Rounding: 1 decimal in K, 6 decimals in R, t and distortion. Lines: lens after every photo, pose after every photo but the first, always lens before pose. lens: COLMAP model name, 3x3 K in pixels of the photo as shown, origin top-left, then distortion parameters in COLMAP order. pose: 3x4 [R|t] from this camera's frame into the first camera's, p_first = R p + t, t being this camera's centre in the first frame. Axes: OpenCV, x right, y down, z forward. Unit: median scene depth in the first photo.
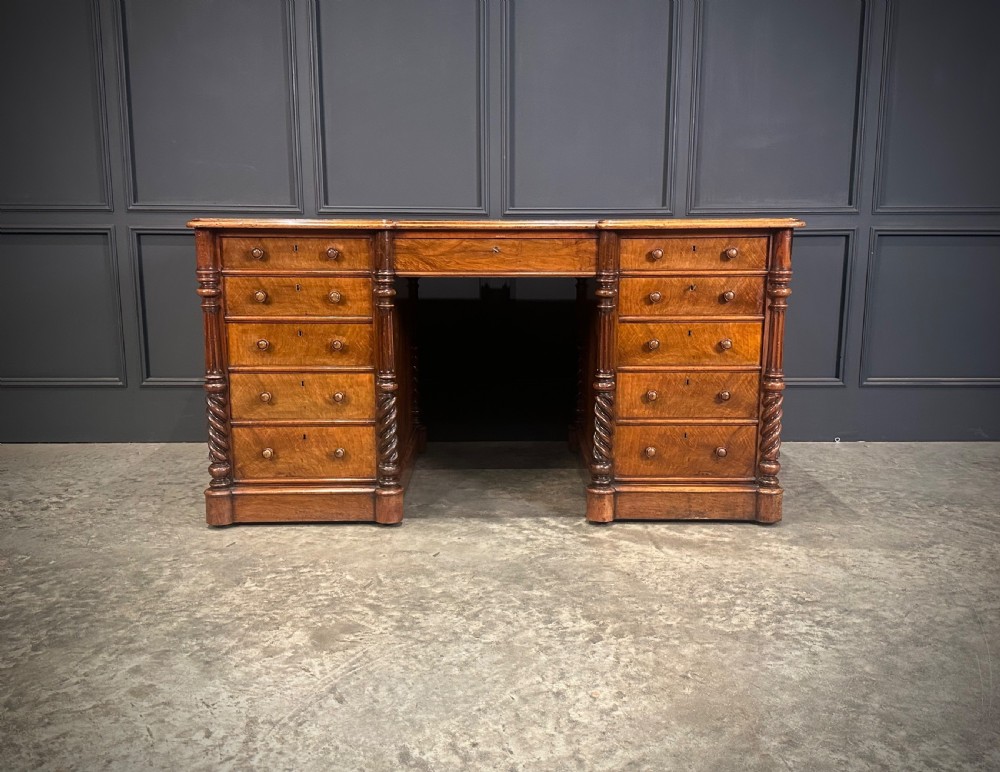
lens RADIAL K [[967.2, 0, 505.9], [0, 967.2, 397.7], [0, 0, 1]] dist [0.019368, -0.045293]
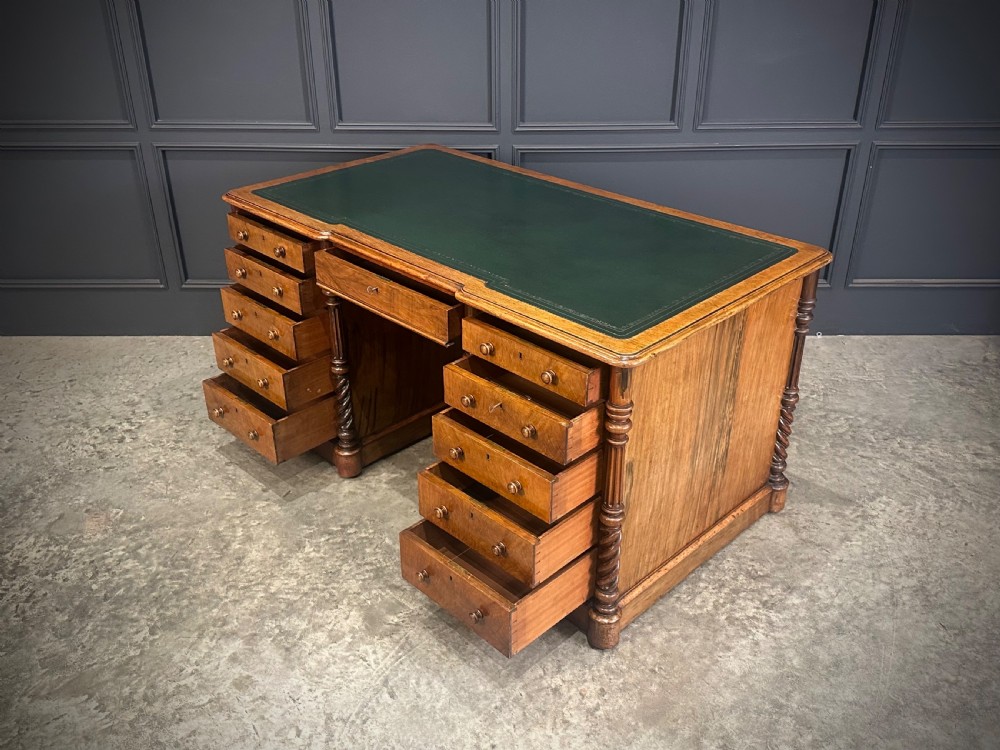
lens RADIAL K [[954.8, 0, 494.3], [0, 954.8, 399.6], [0, 0, 1]] dist [0.062845, -0.119558]
pose [[0.999816, 0.003603, -0.018829, -0.005478], [0.002755, 0.944985, 0.327101, -0.417205], [0.018972, -0.327093, 0.944802, -0.095112]]
